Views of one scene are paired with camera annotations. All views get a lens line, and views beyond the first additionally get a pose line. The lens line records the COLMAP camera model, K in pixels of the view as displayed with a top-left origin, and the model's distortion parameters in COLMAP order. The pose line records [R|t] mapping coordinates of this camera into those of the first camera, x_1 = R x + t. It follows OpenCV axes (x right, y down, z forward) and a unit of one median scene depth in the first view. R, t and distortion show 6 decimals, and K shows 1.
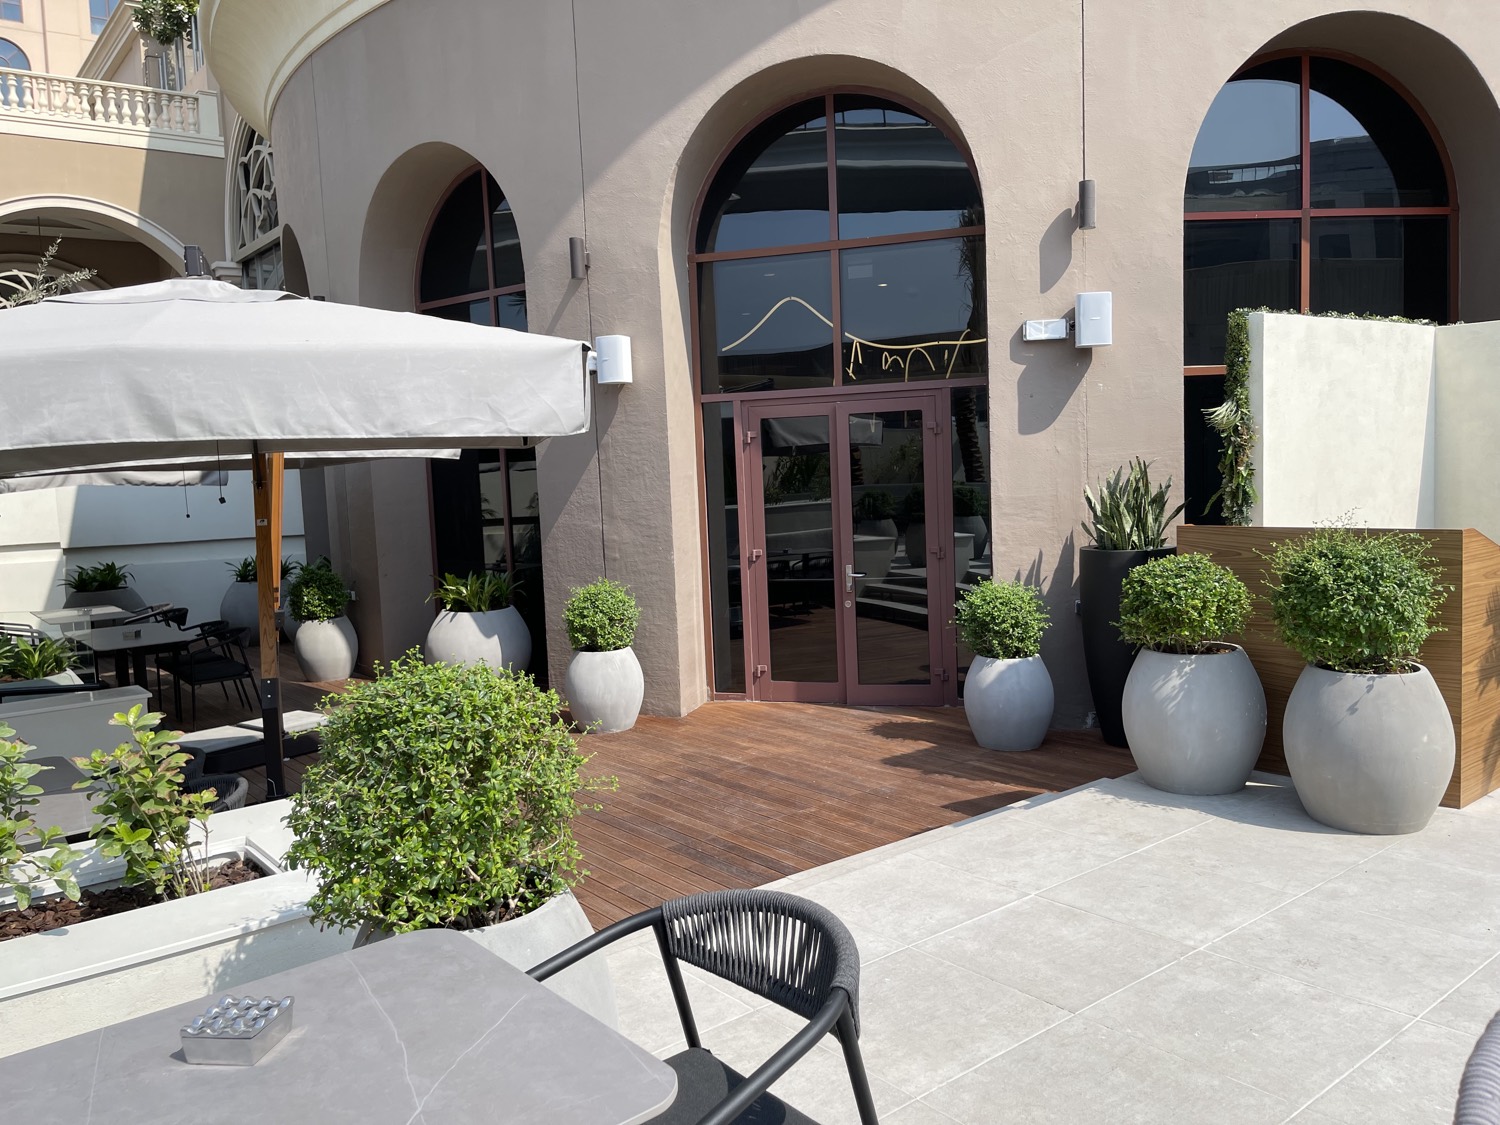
lens RADIAL K [[1134.2, 0, 750.1], [0, 1134.2, 563.2], [0, 0, 1]] dist [-0.000759, -0.002413]
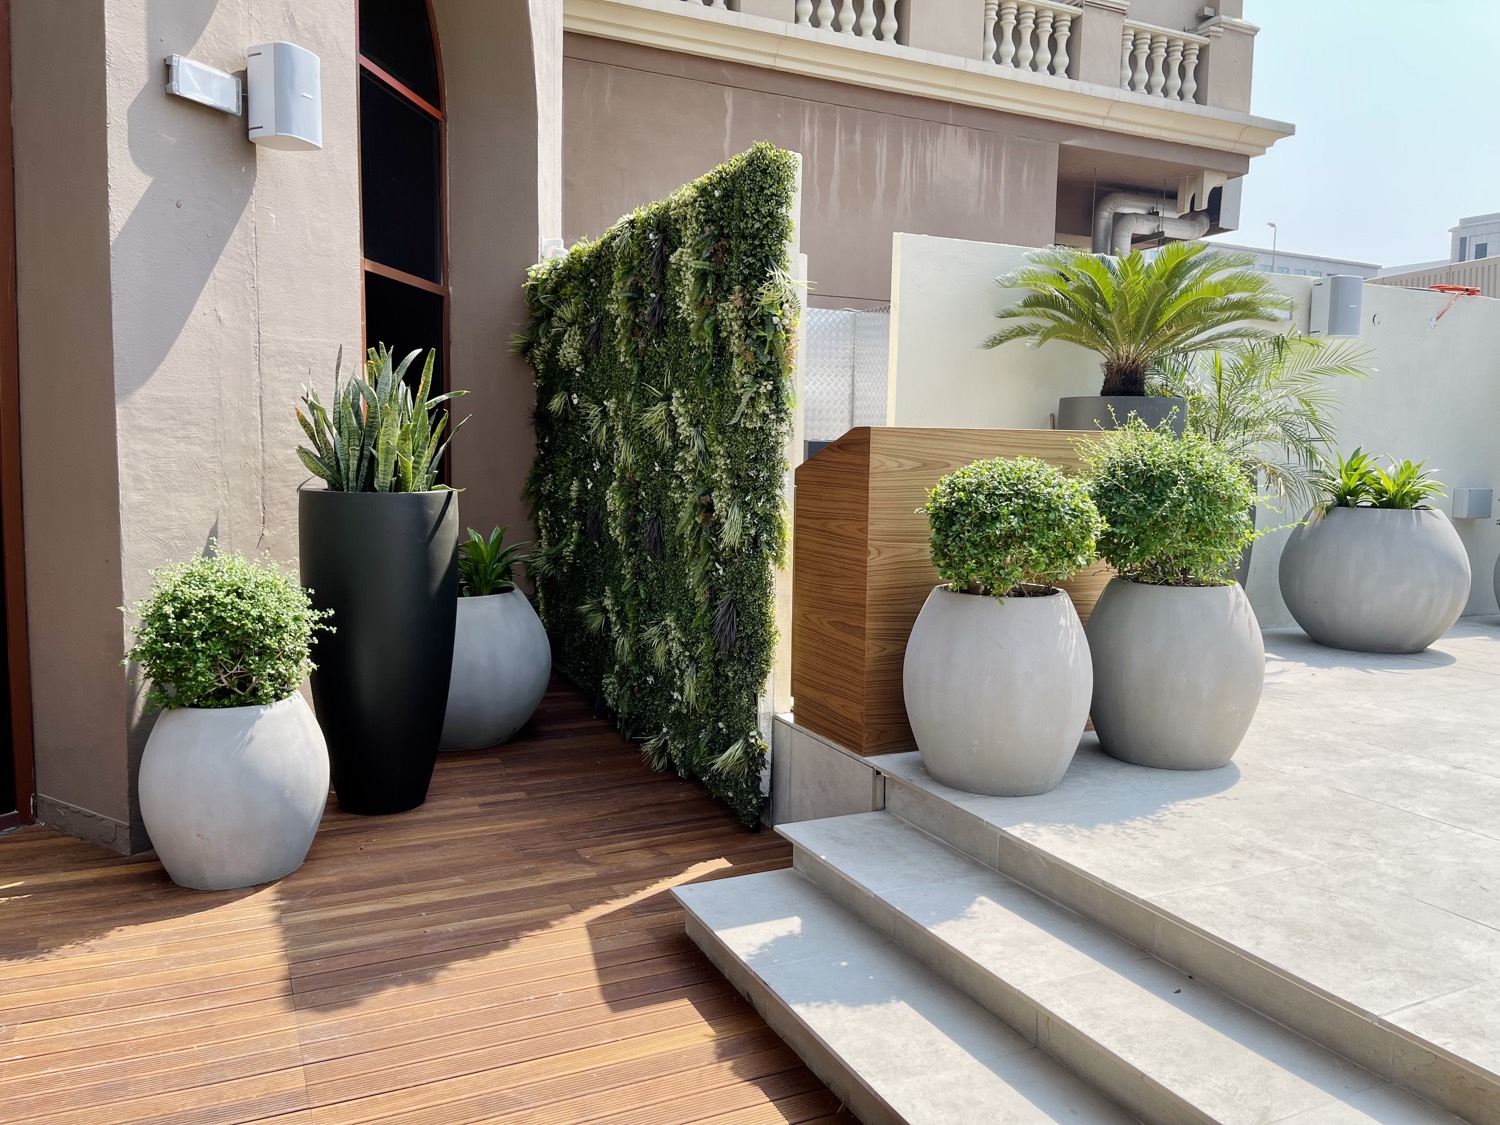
lens RADIAL K [[1134.2, 0, 751.8], [0, 1134.2, 560.0], [0, 0, 1]] dist [-0.000759, -0.002413]
pose [[0.216011, -0.044555, 0.975374, -0.317967], [0.058008, 0.997779, 0.032732, 0.021827], [-0.974666, 0.049509, 0.218116, 0.935280]]
